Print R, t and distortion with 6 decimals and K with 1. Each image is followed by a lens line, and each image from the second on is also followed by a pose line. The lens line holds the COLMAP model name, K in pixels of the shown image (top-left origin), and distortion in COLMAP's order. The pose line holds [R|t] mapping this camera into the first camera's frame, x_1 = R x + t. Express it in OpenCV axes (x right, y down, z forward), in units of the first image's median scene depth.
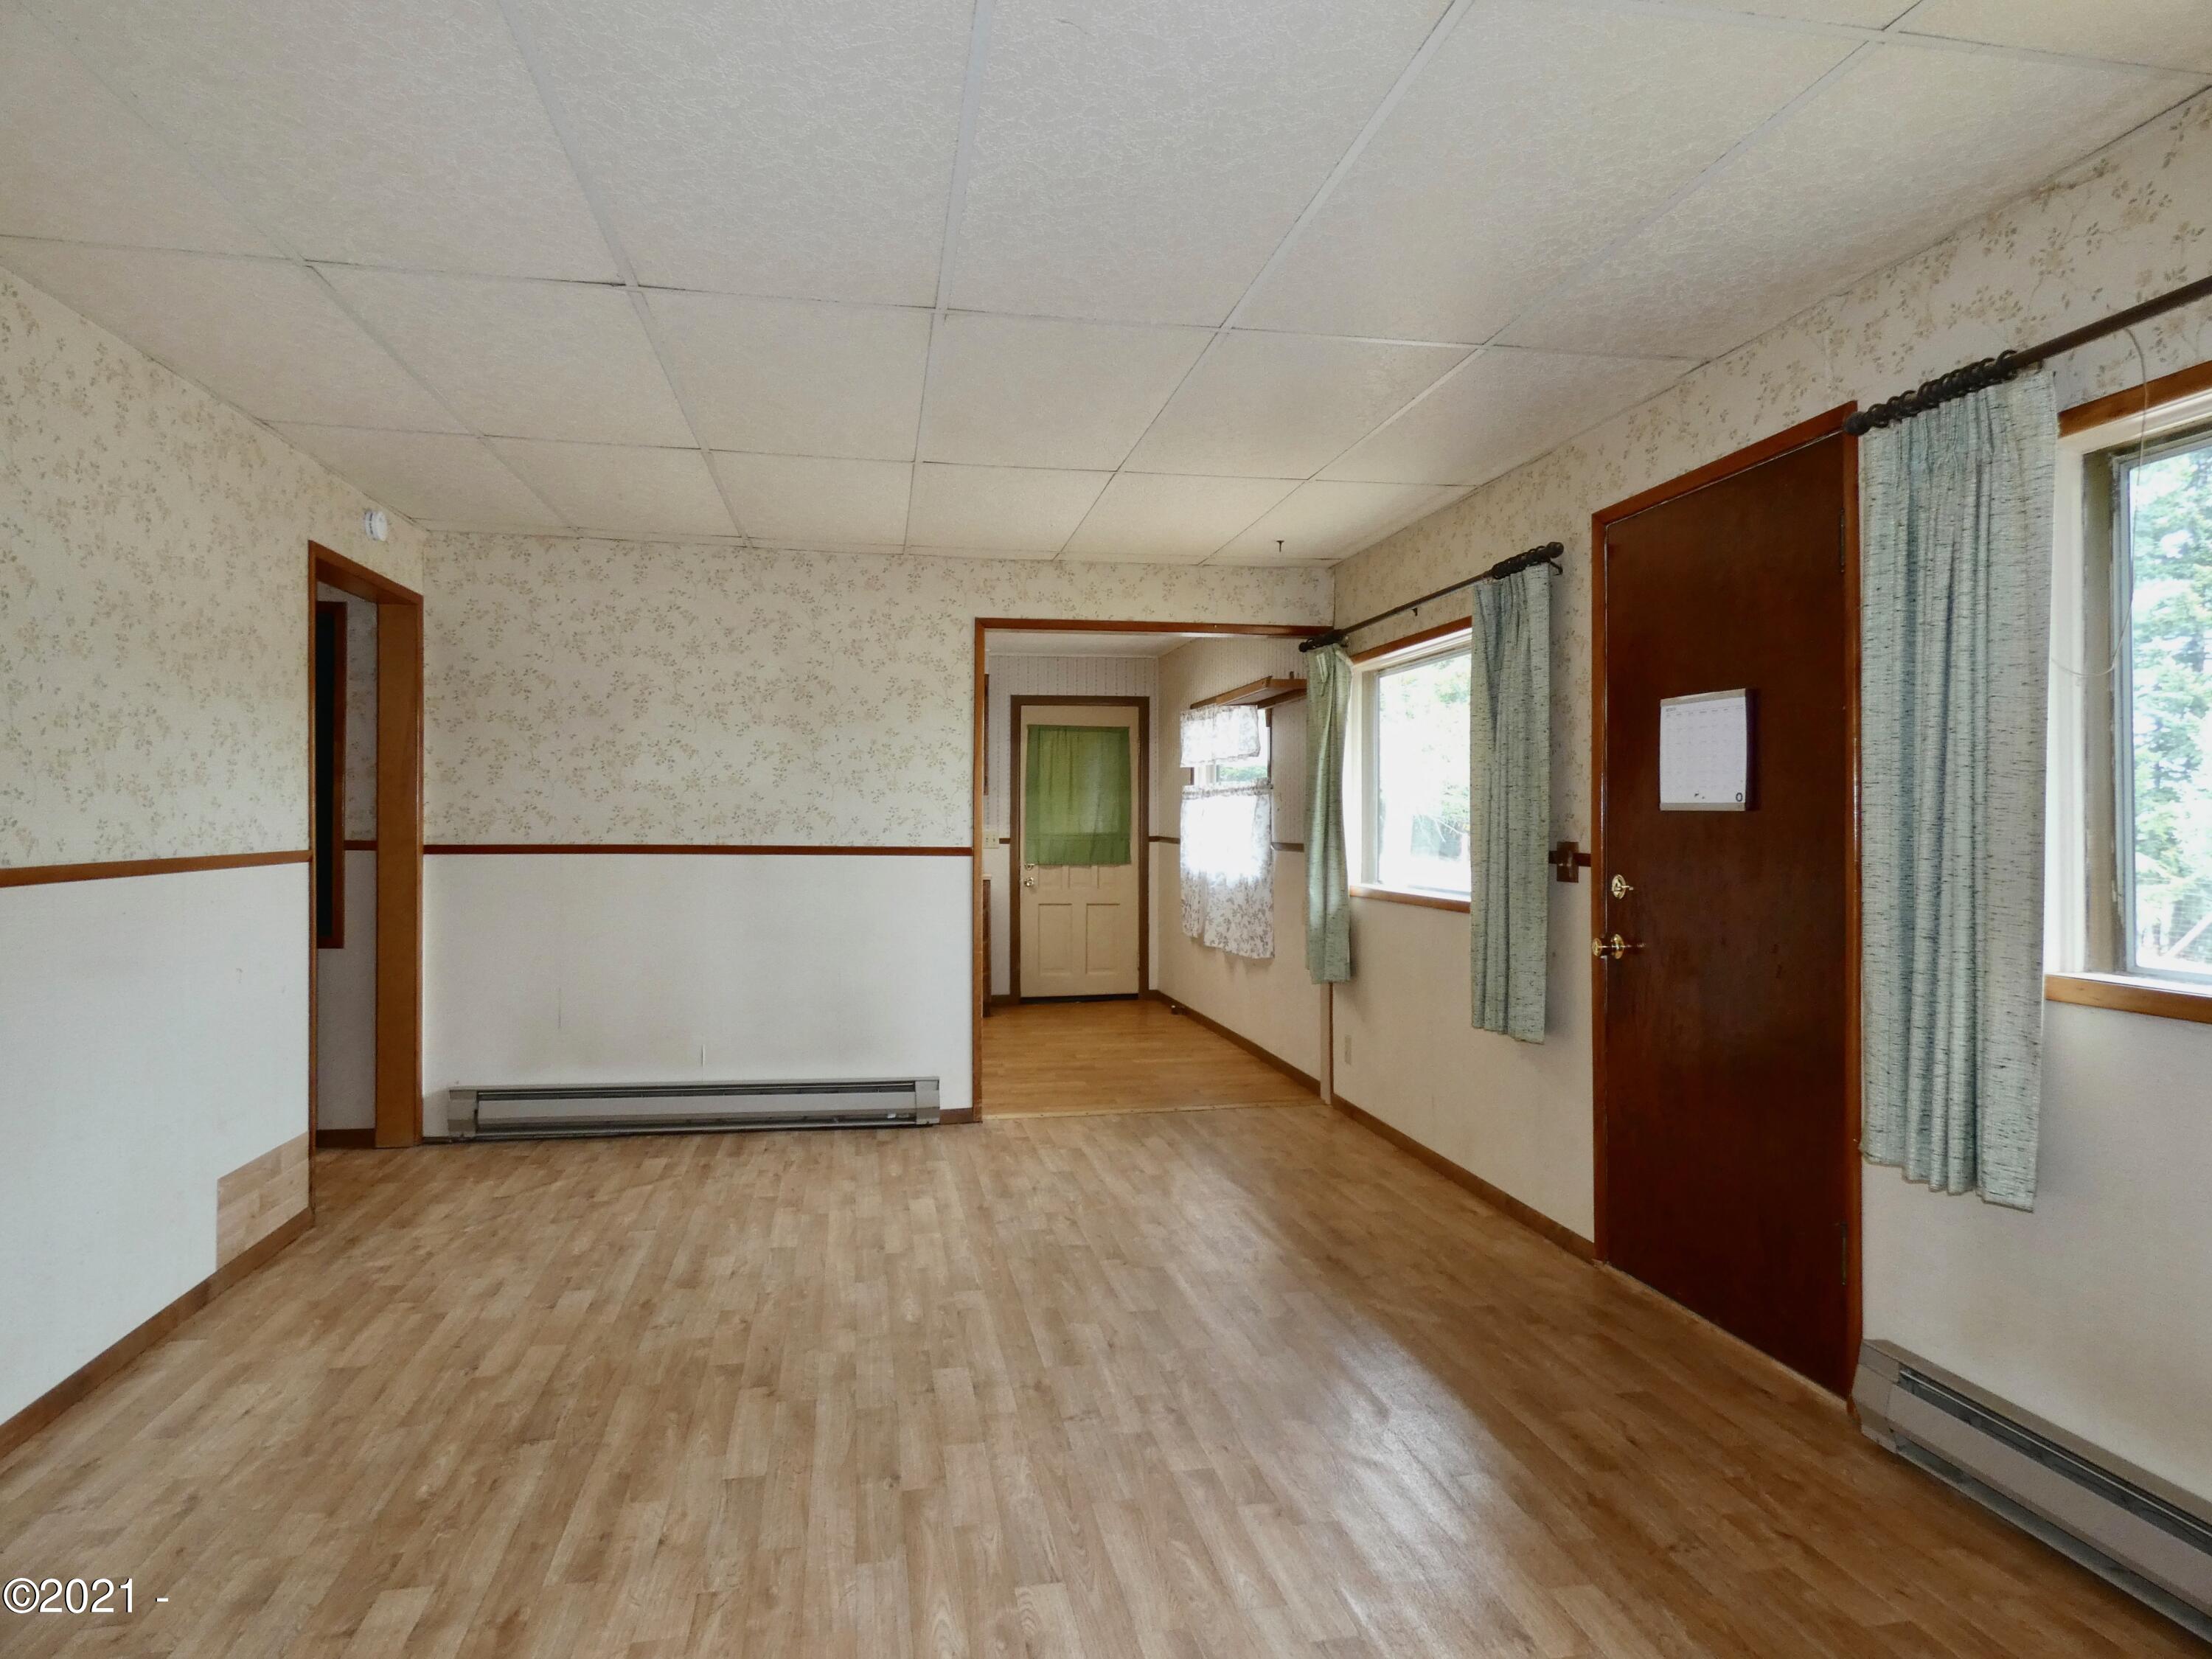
lens RADIAL K [[1368.8, 0, 1110.9], [0, 1368.8, 825.4], [0, 0, 1]] dist [0.000431, -0.005210]
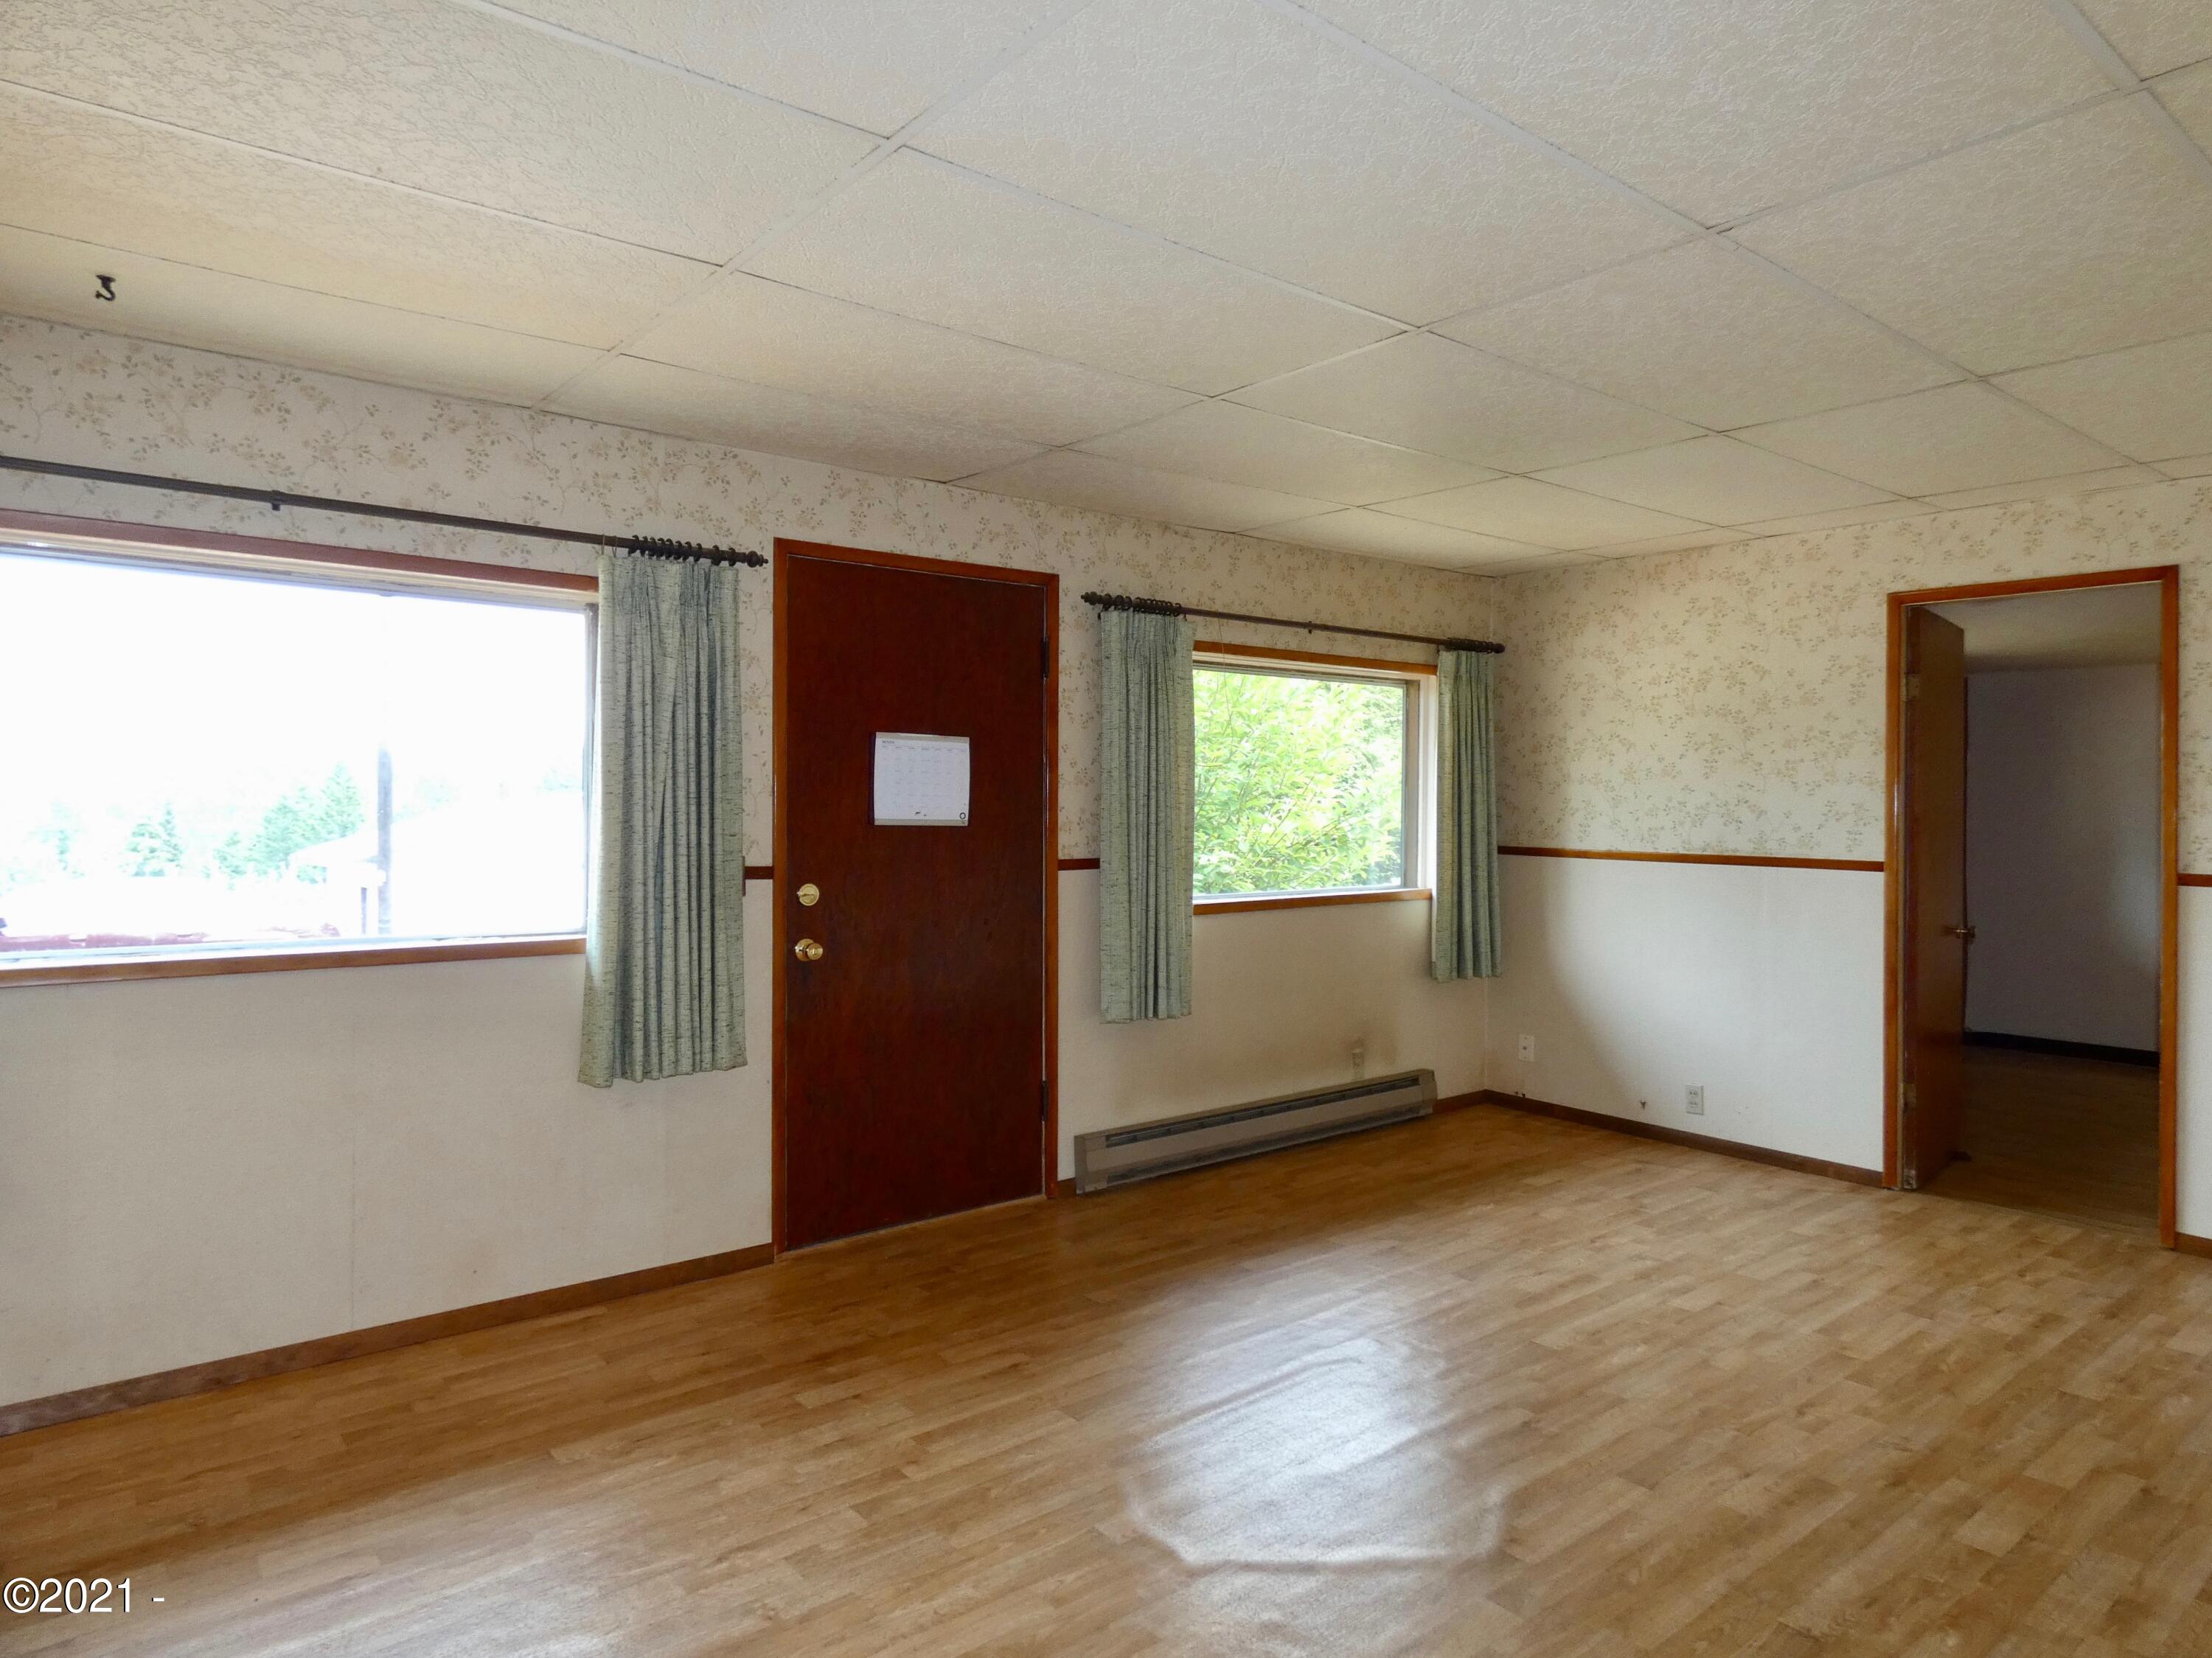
lens RADIAL K [[1368.7, 0, 1110.9], [0, 1368.7, 824.9], [0, 0, 1]] dist [0.000431, -0.005210]
pose [[-0.491048, -0.012955, 0.871036, -0.896711], [-0.004104, 0.999913, 0.012557, -0.032398], [-0.871123, 0.002591, -0.491058, 1.713776]]
